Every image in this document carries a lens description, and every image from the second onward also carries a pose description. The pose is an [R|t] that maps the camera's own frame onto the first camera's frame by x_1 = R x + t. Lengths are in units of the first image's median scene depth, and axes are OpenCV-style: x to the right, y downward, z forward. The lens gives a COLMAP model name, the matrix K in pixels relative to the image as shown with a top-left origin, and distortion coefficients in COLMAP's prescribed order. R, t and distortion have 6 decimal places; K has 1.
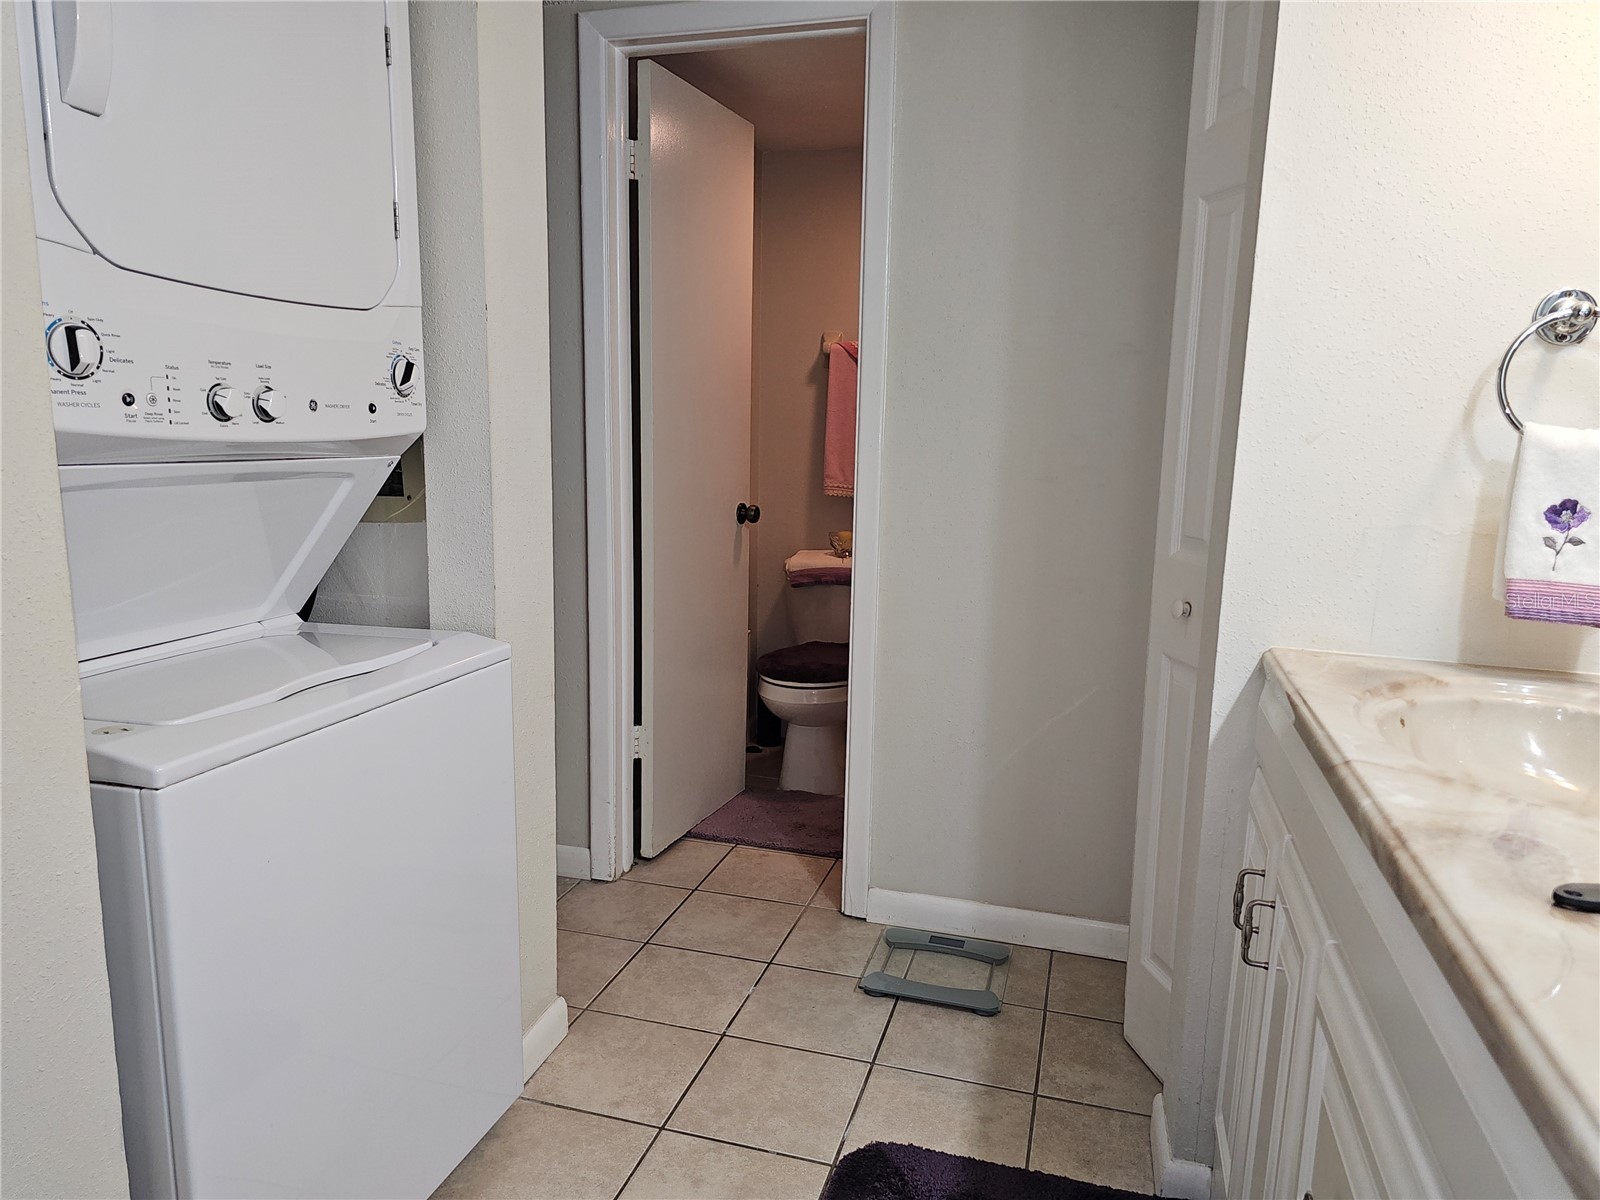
lens RADIAL K [[1059.7, 0, 805.9], [0, 1059.7, 596.9], [0, 0, 1]] dist [0.031504, -0.047483]
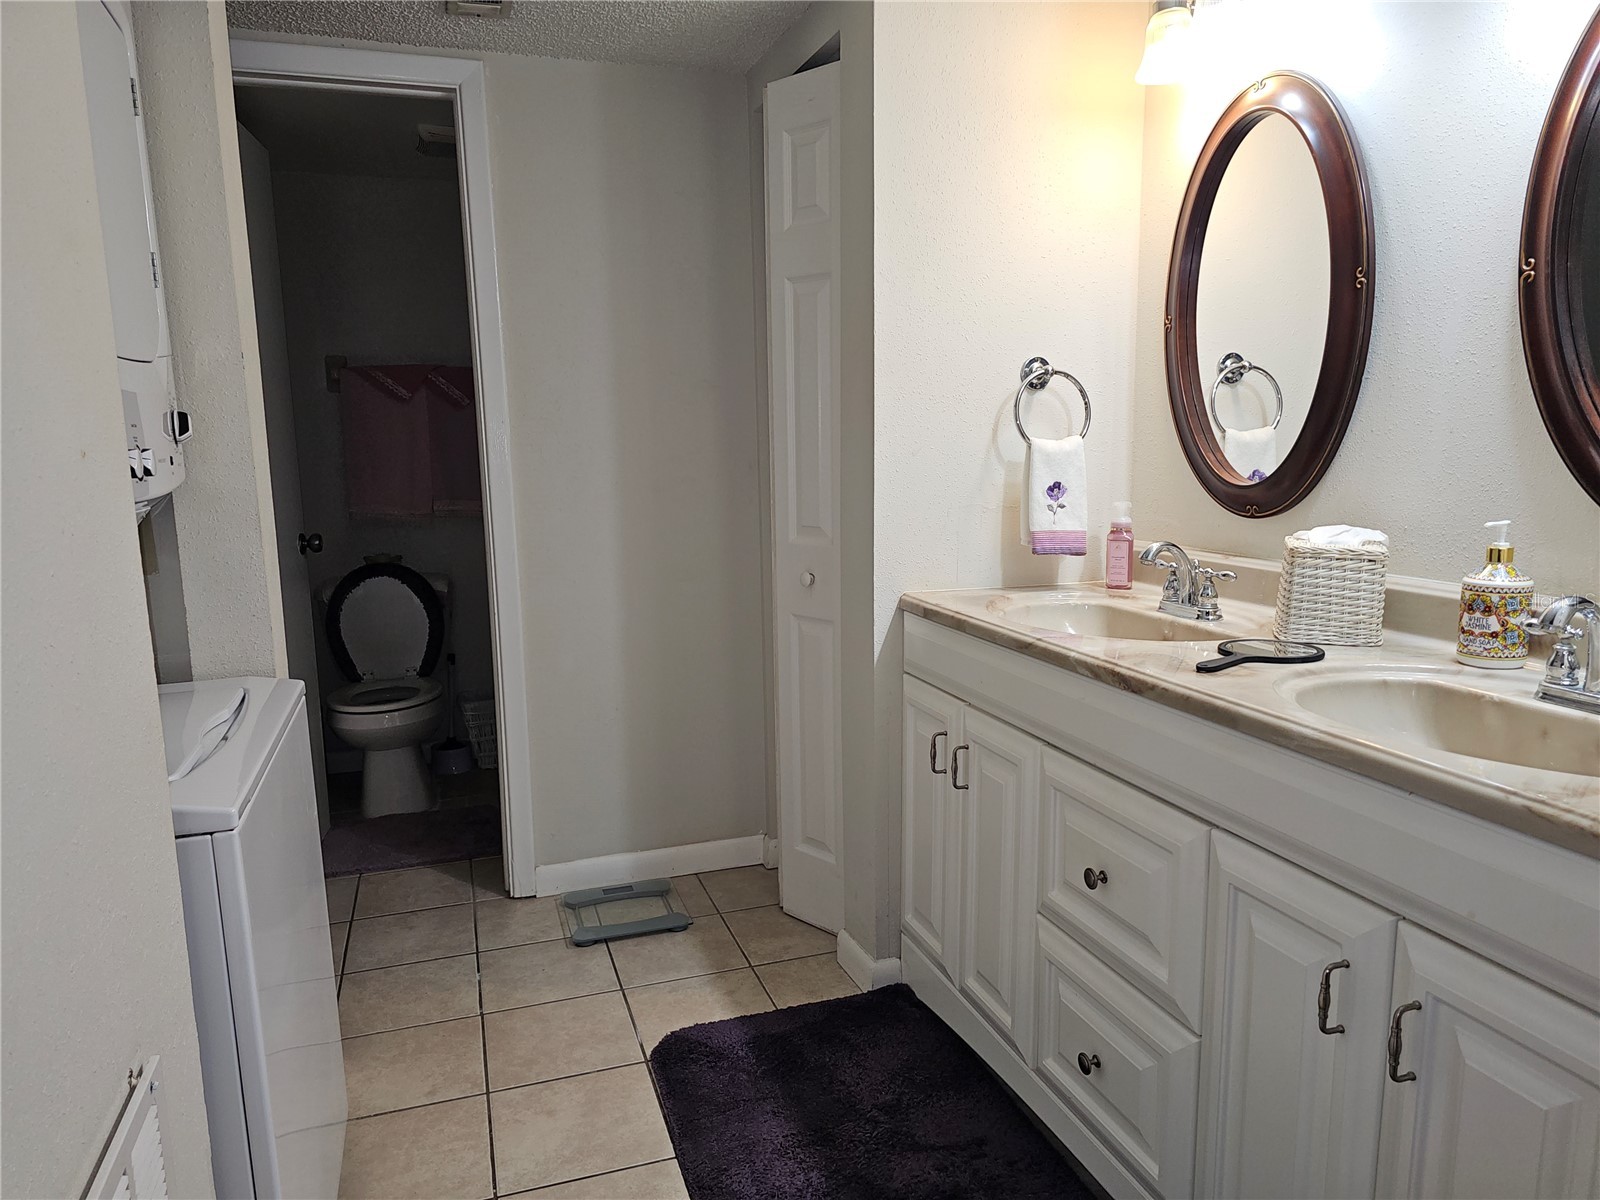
lens RADIAL K [[1059.7, 0, 805.9], [0, 1059.7, 596.9], [0, 0, 1]] dist [0.031504, -0.047483]
pose [[0.818271, -0.118923, 0.562397, -0.408693], [0.123108, 0.991920, 0.030630, -0.007007], [-0.561495, 0.044172, 0.826300, -0.121077]]
